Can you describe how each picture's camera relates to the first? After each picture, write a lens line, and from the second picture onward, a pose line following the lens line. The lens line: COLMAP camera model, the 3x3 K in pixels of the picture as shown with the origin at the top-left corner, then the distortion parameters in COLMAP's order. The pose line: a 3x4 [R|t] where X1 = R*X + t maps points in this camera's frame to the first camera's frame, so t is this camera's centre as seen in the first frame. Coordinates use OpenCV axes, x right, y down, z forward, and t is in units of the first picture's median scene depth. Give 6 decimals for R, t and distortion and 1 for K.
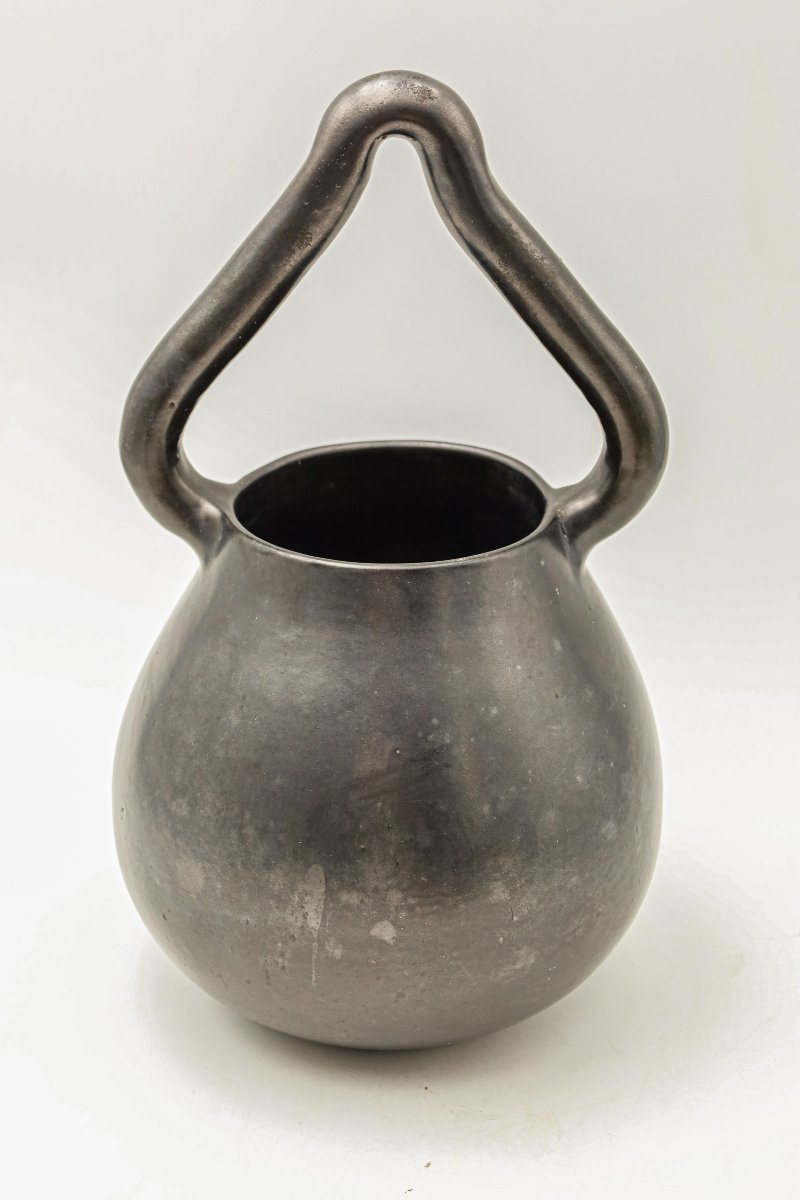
lens RADIAL K [[2352.6, 0, 400.0], [0, 2352.6, 600.0], [0, 0, 1]] dist [0.001206, 0.000453]
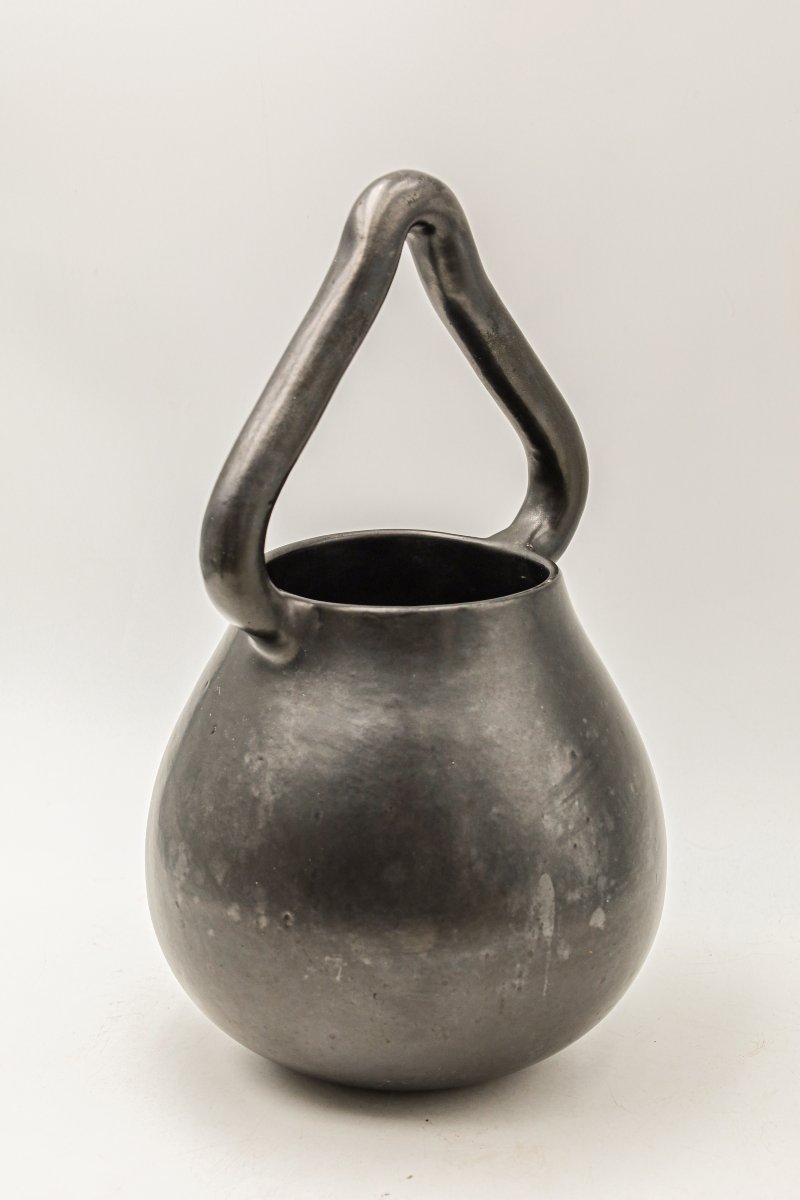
lens RADIAL K [[2352.6, 0, 400.0], [0, 2352.6, 600.0], [0, 0, 1]] dist [0.001206, 0.000453]
pose [[0.731205, -0.194174, 0.653939, -0.757127], [0.296669, 0.953747, -0.048526, 0.024533], [-0.614269, 0.229486, 0.754990, 0.191764]]
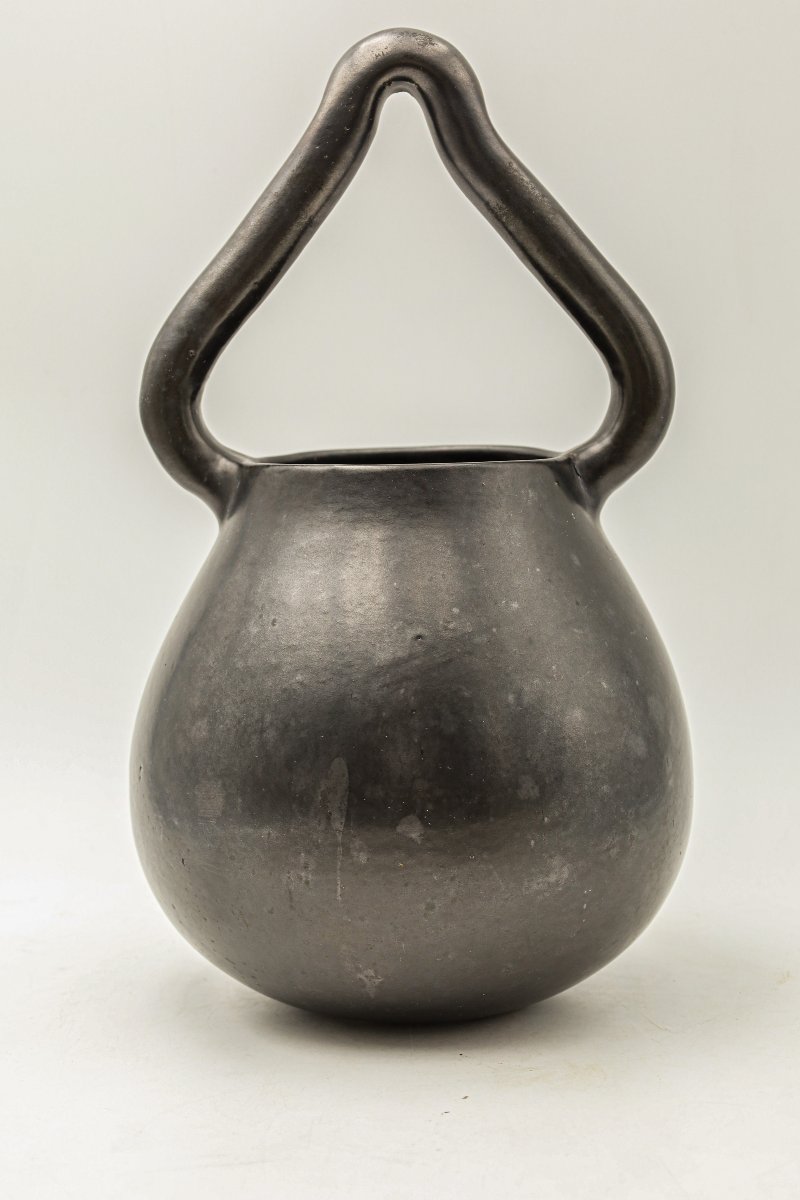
lens RADIAL K [[2352.6, 0, 400.0], [0, 2352.6, 600.0], [0, 0, 1]] dist [0.001206, 0.000453]
pose [[0.999551, -0.029891, -0.001874, -0.006505], [0.027883, 0.951602, -0.306067, 0.344289], [0.010932, 0.305877, 0.952008, 0.051884]]
